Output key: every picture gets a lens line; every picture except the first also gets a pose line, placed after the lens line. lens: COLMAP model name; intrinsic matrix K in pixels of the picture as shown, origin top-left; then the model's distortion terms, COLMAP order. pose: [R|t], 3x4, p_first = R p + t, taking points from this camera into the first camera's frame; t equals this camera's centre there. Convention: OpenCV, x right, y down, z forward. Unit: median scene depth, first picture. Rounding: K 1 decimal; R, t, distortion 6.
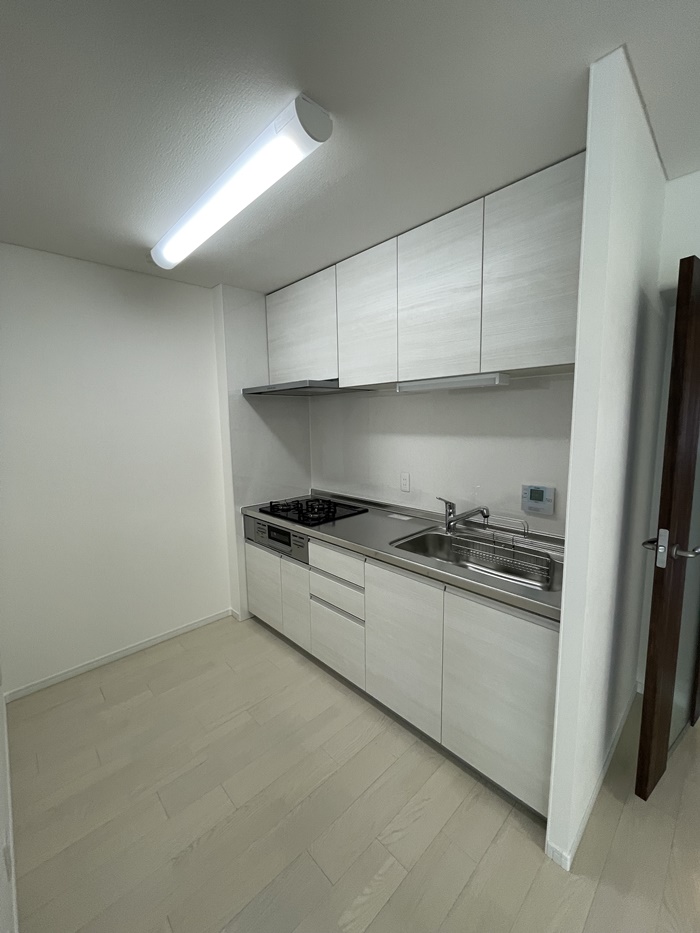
lens RADIAL K [[376.6, 0, 351.7], [0, 376.6, 466.4], [0, 0, 1]] dist [-0.006745, -0.000192]
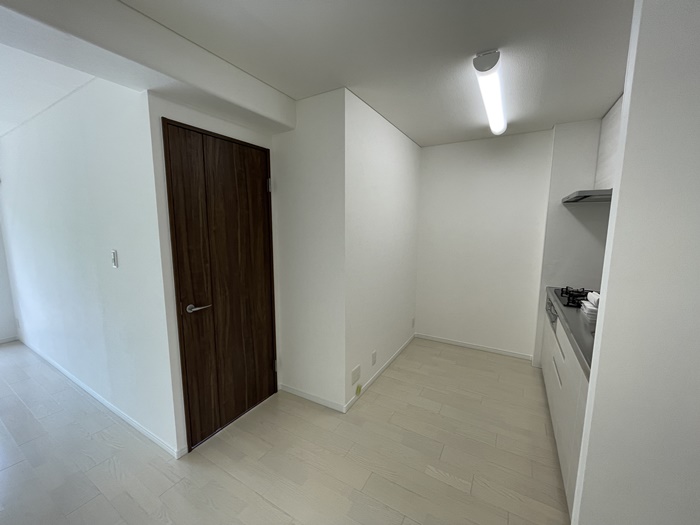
lens RADIAL K [[282.5, 0, 349.9], [0, 282.5, 261.4], [0, 0, 1]] dist [-0.006745, -0.000192]
pose [[0.263339, 0.142847, -0.954069, 0.513547], [-0.127525, 0.985452, 0.112347, -0.005027], [0.956237, 0.092083, 0.277725, 0.023478]]
